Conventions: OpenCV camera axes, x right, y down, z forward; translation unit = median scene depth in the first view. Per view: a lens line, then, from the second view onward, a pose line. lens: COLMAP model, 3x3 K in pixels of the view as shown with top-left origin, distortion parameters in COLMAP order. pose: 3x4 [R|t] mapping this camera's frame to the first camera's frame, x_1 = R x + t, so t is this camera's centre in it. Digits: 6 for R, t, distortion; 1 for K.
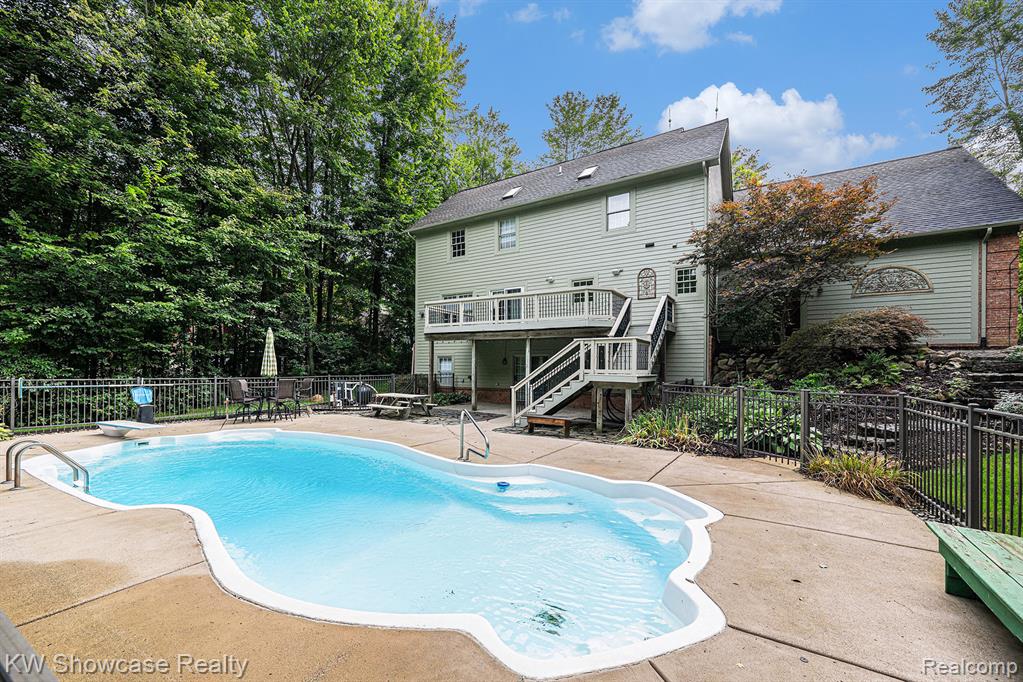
lens RADIAL K [[409.0, 0, 511.0], [0, 409.0, 363.0], [0, 0, 1]] dist [-0.009057, 0.000047]
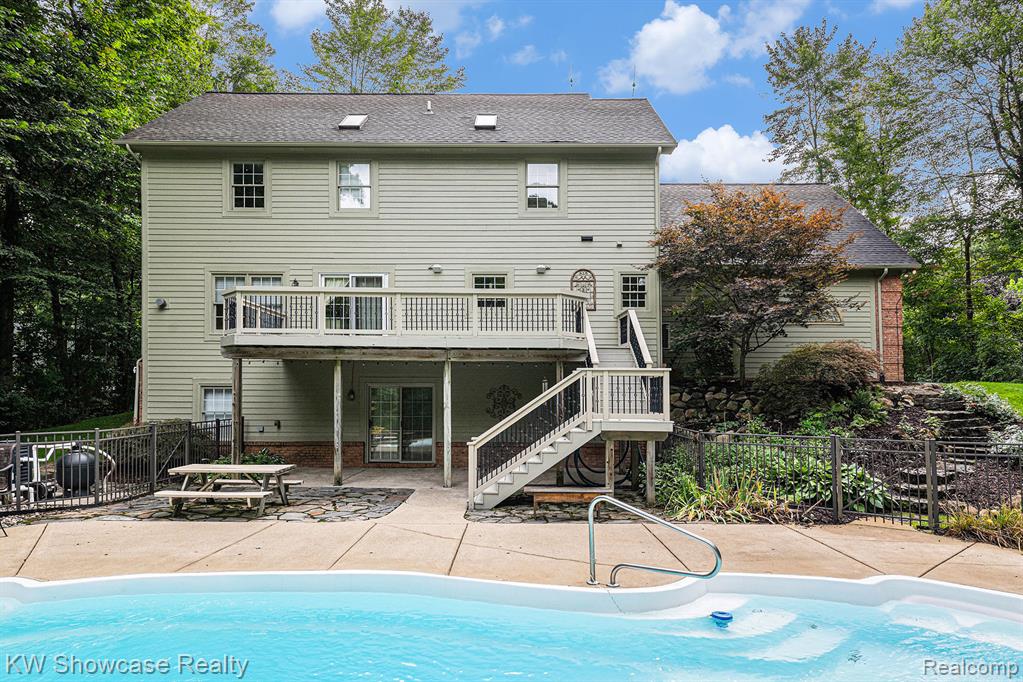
lens RADIAL K [[597.0, 0, 511.5], [0, 597.0, 341.0], [0, 0, 1]] dist [-0.004000, -0.000445]
pose [[0.847992, 0.042430, 0.528308, -0.370682], [-0.002442, 0.997093, -0.076160, -0.022473], [-0.530004, 0.063293, 0.845630, 0.182335]]
